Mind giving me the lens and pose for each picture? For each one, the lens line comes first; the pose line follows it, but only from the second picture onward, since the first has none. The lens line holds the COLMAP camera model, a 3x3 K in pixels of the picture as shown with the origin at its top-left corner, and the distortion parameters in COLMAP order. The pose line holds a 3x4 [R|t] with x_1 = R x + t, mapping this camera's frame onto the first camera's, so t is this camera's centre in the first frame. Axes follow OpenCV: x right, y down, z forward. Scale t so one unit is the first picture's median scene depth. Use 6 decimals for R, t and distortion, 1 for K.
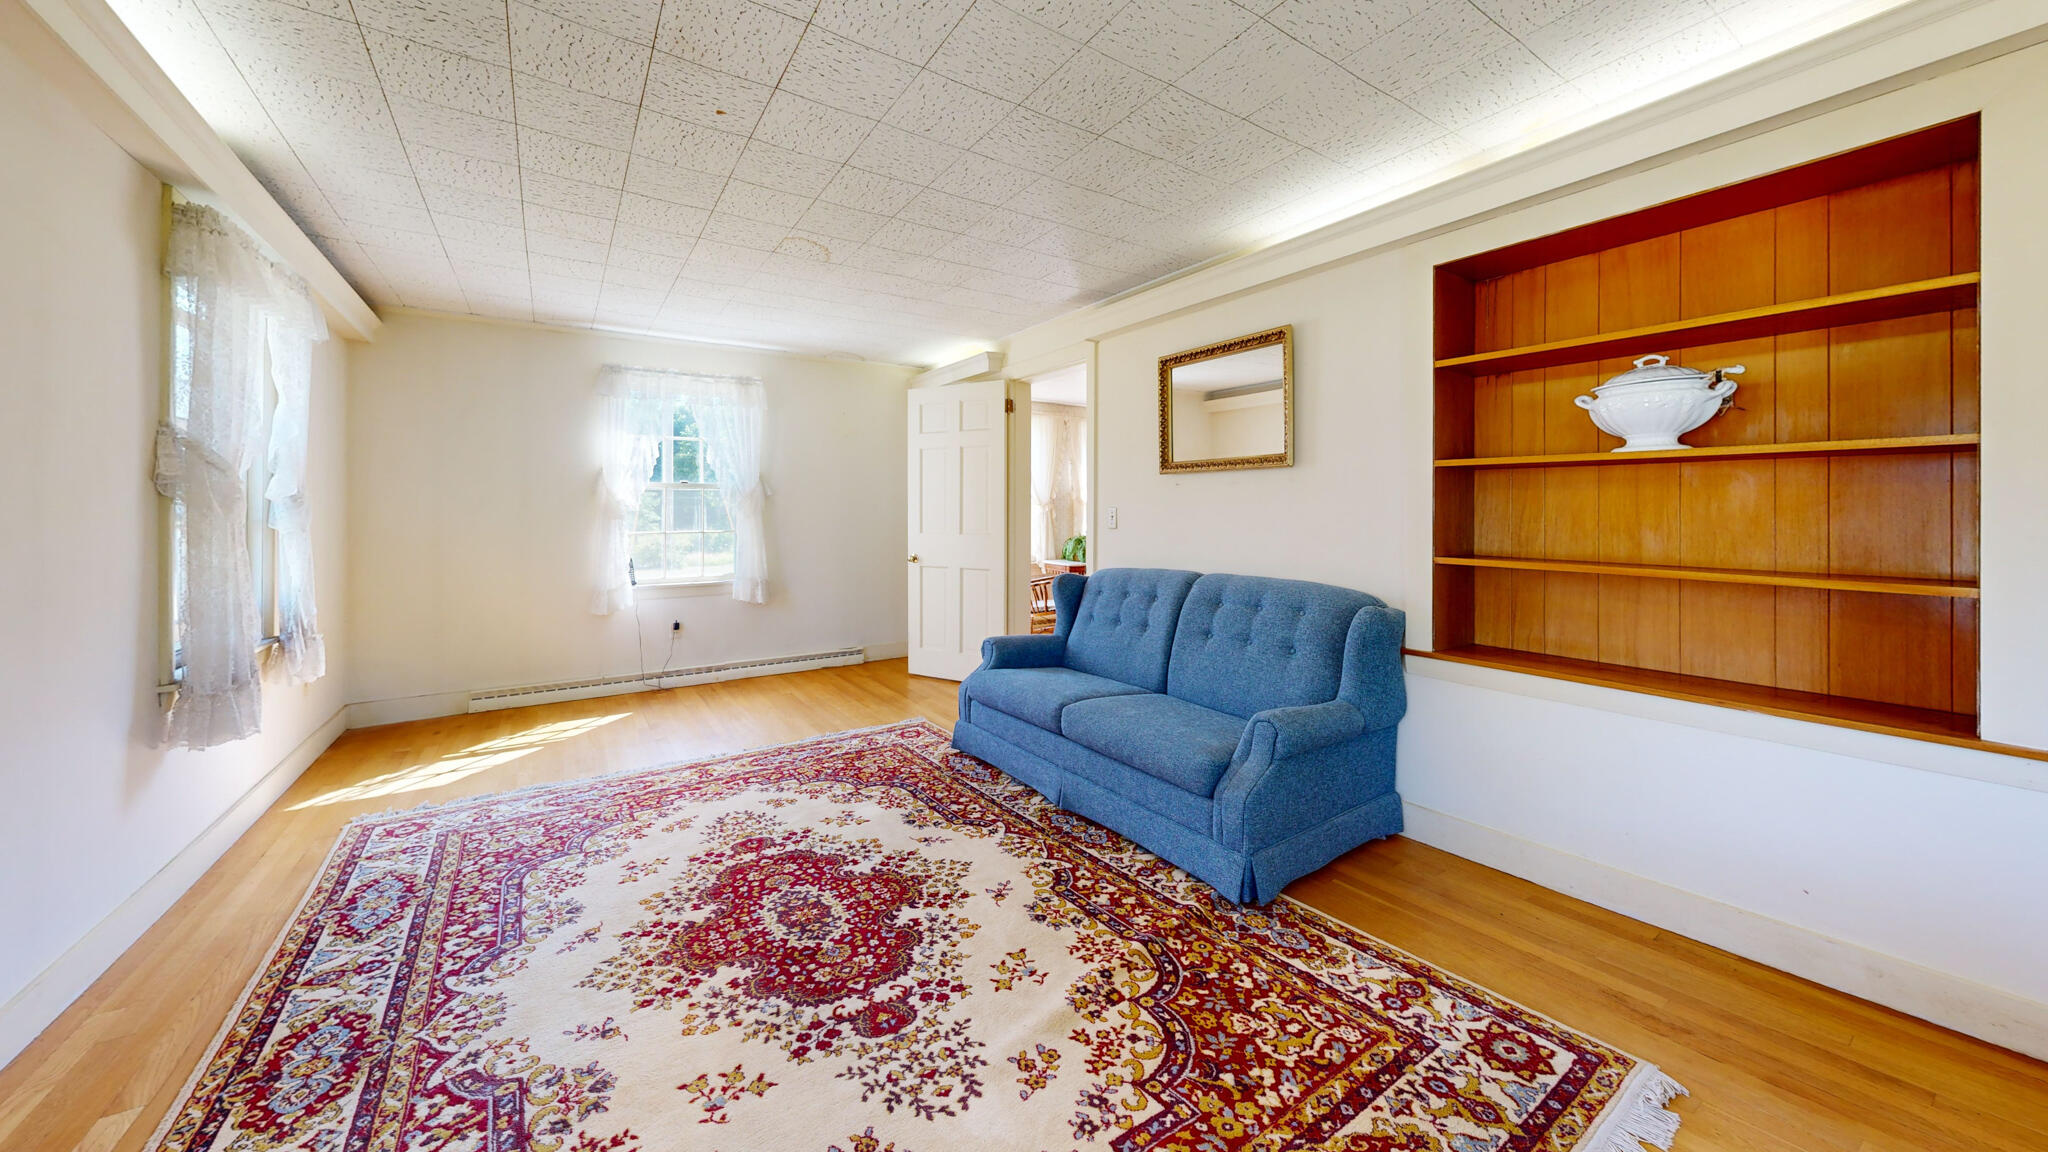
lens RADIAL K [[732.0, 0, 1036.6], [0, 732.0, 521.7], [0, 0, 1]] dist [0.025506, 0.000158]
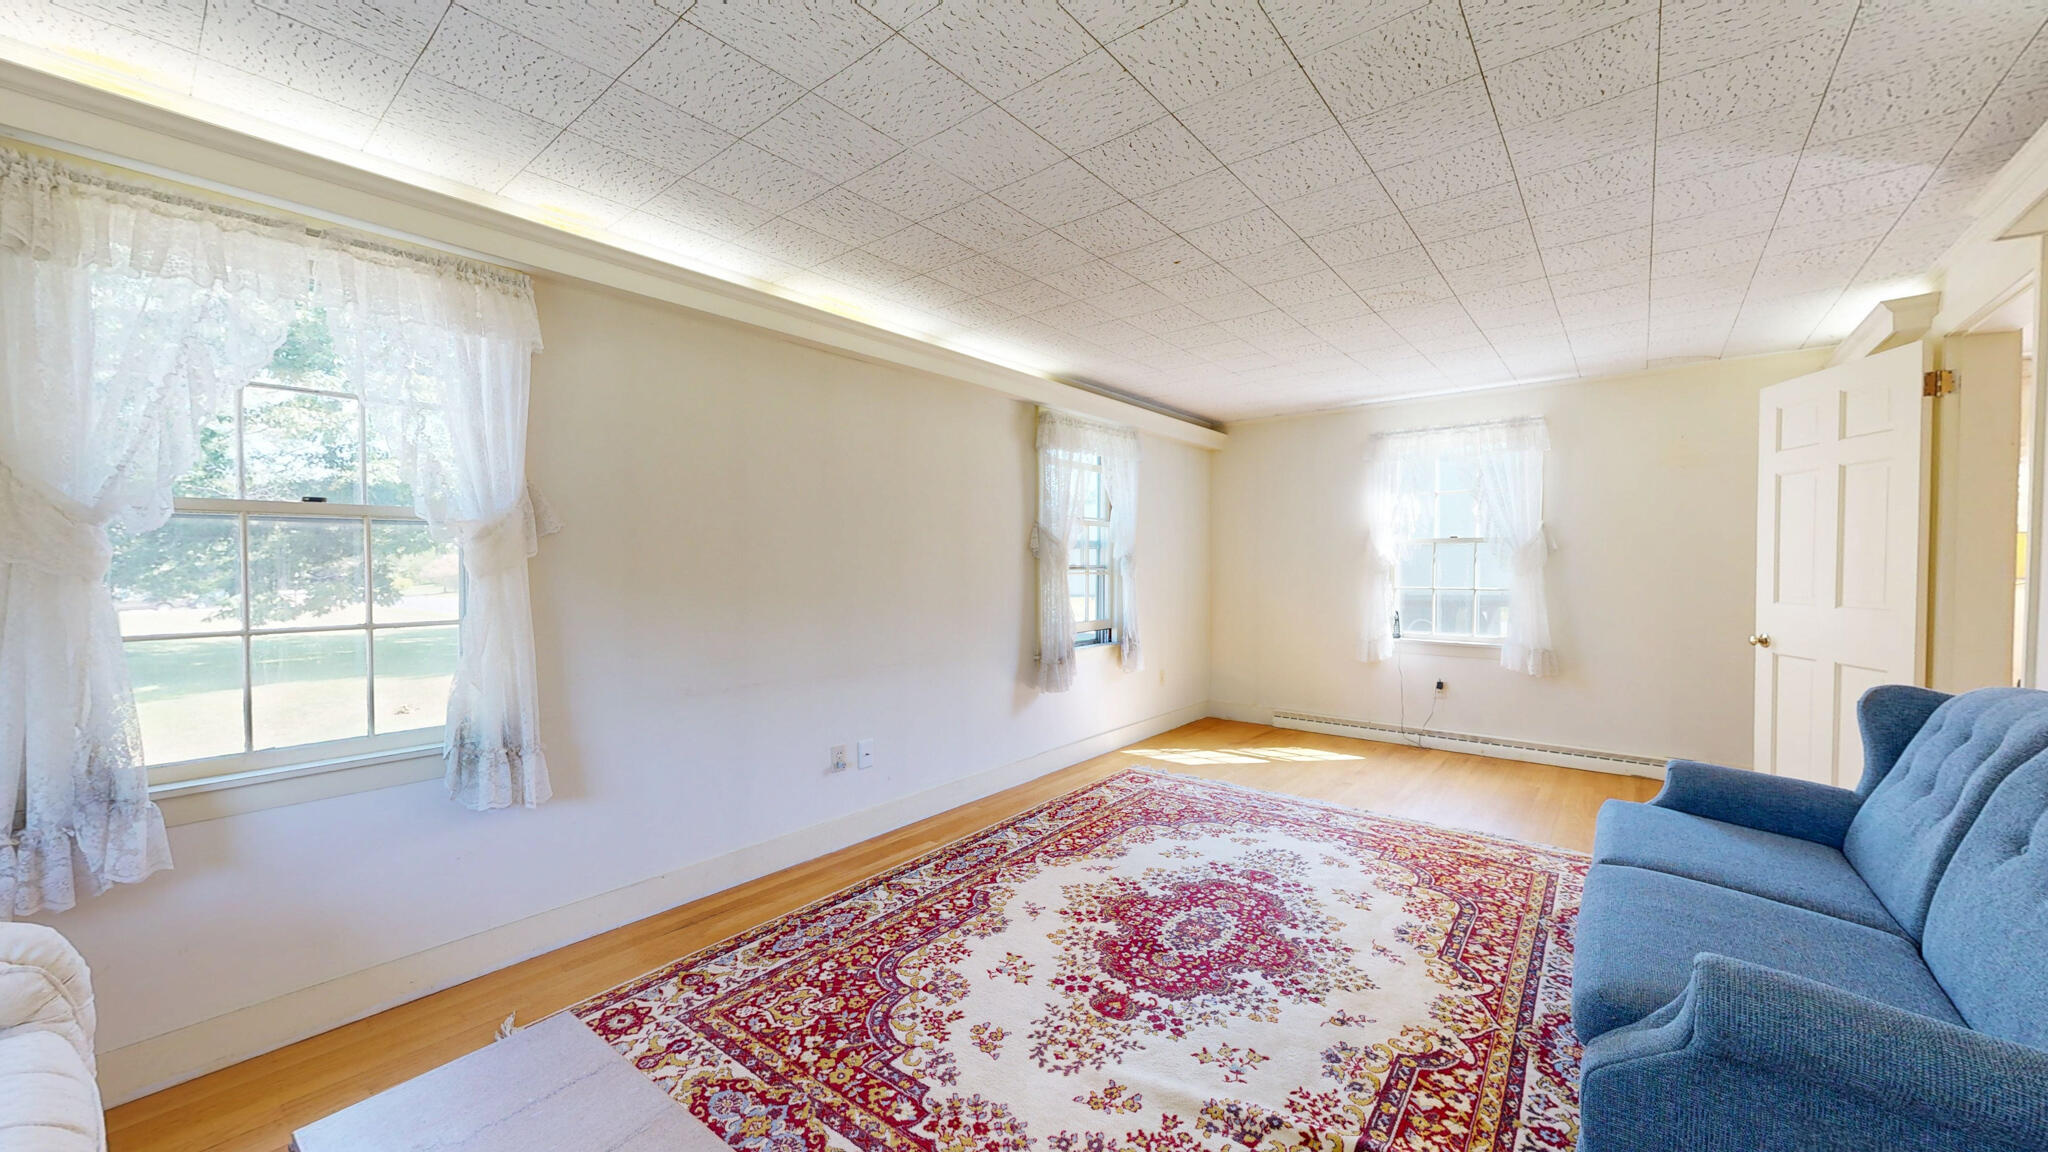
lens RADIAL K [[771.6, 0, 1036.6], [0, 771.6, 543.2], [0, 0, 1]] dist [0.038992, -0.000240]
pose [[0.320635, -0.023921, -0.946901, 0.731037], [-0.006979, 0.999594, -0.027616, -0.032381], [0.947177, 0.015463, 0.320338, 0.347683]]
